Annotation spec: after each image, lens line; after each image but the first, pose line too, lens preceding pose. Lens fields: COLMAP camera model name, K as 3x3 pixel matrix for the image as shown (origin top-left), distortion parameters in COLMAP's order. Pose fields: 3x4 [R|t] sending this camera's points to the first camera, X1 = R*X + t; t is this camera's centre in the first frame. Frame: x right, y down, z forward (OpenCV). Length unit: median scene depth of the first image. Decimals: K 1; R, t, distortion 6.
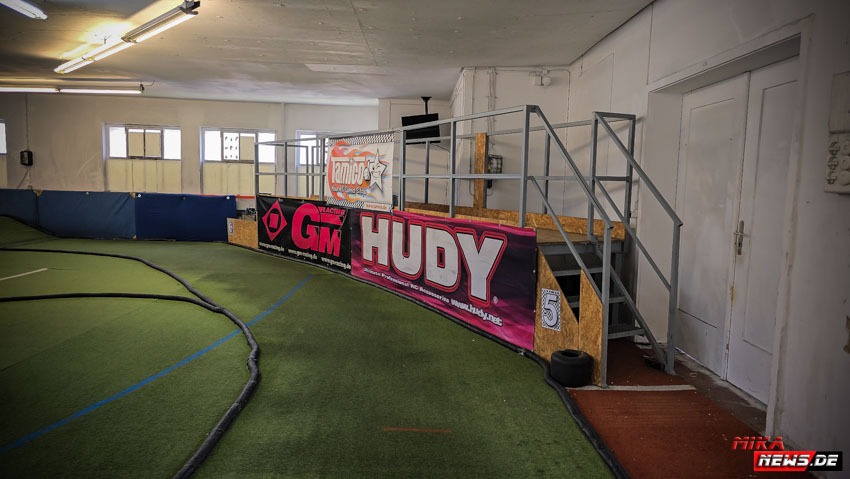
lens RADIAL K [[571.5, 0, 425.0], [0, 571.5, 239.5], [0, 0, 1]] dist [0.071238, -0.064941]
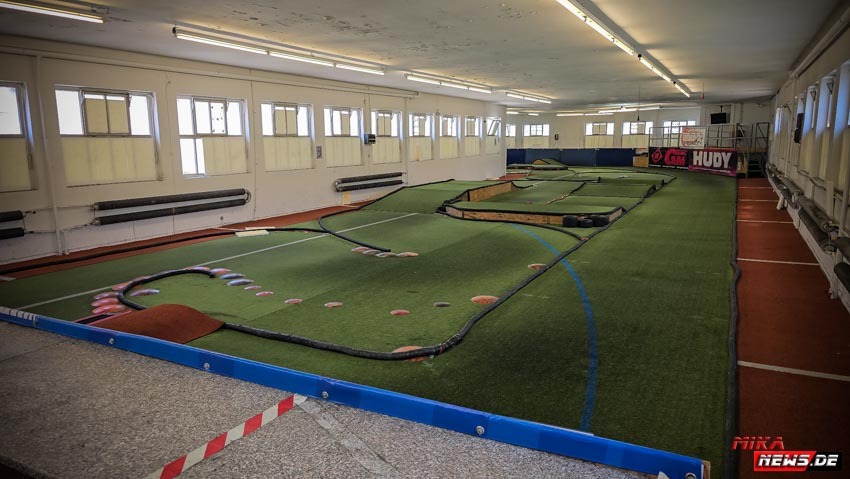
lens RADIAL K [[571.5, 0, 425.0], [0, 571.5, 239.5], [0, 0, 1]] dist [0.071238, -0.064941]
pose [[0.870424, 0.046313, -0.490120, 0.164606], [-0.013097, 0.997391, 0.070987, 0.205442], [0.492129, -0.055370, 0.868759, -2.202170]]
